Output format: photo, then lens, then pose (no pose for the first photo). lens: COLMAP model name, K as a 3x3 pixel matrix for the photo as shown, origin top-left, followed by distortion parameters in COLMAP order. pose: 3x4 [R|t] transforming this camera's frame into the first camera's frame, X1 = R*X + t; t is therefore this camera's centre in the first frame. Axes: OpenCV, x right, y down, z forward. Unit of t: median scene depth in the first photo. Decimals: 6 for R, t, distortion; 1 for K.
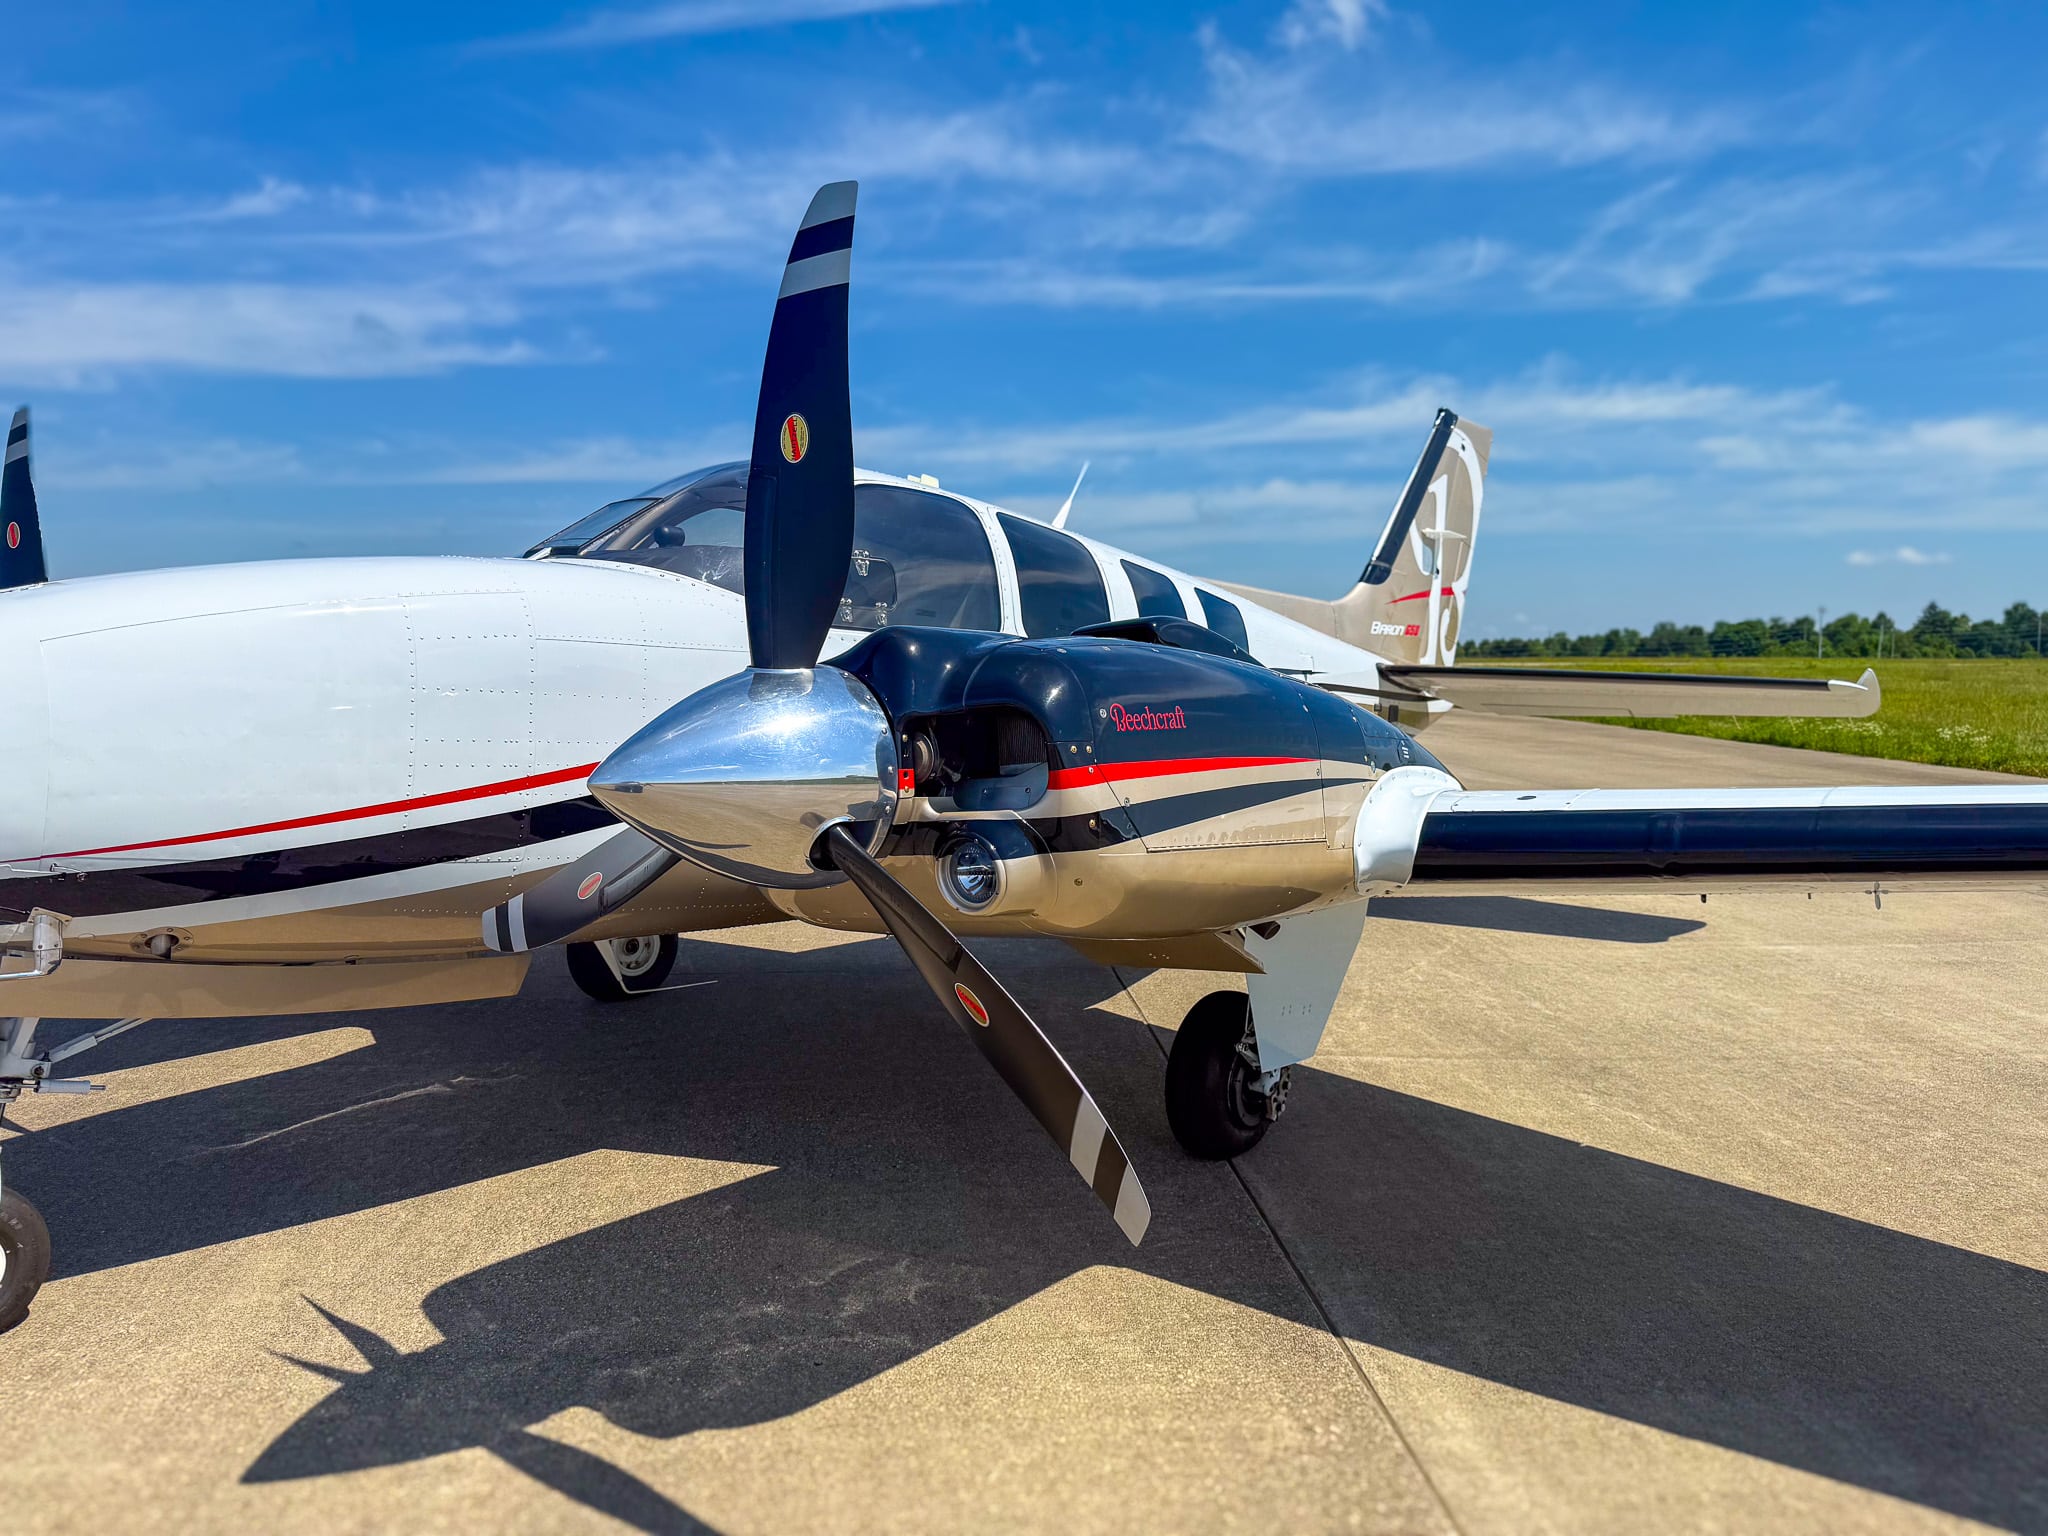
lens RADIAL K [[1432.2, 0, 993.9], [0, 1432.2, 760.0], [0, 0, 1]] dist [0.078529, -0.083578]
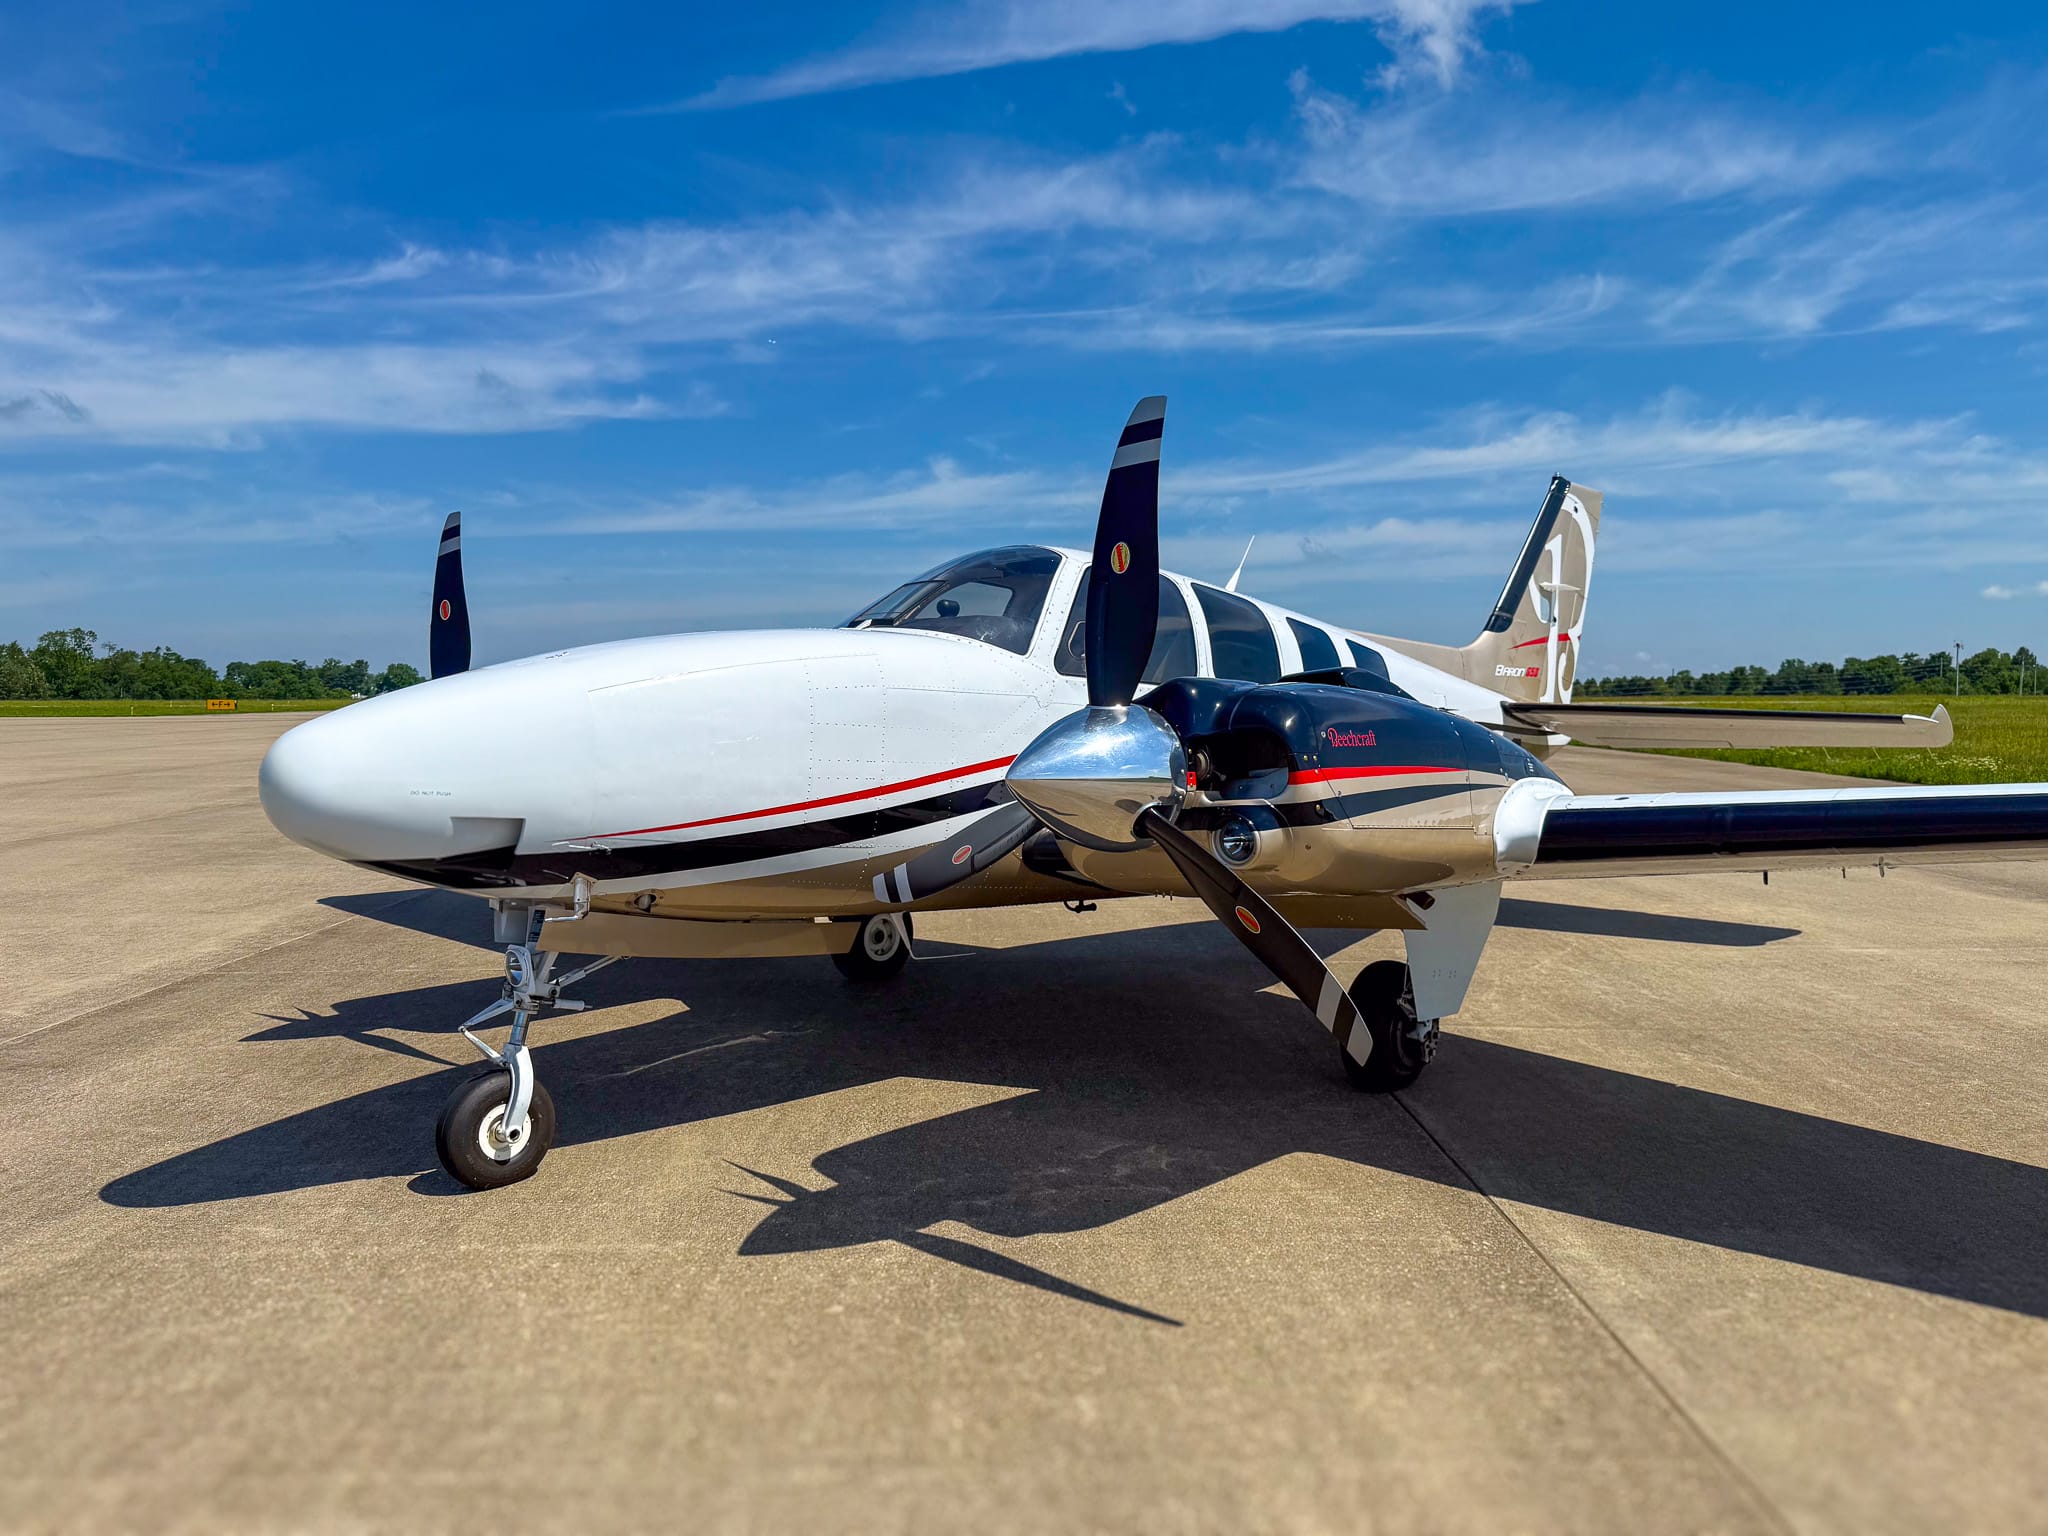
lens RADIAL K [[1438.2, 0, 1026.8], [0, 1438.2, 767.9], [0, 0, 1]] dist [0.092950, -0.100476]
pose [[0.998604, -0.003453, -0.052715, -0.045445], [0.002186, 0.999708, -0.024084, 0.011181], [0.052783, 0.023935, 0.998319, -0.154137]]
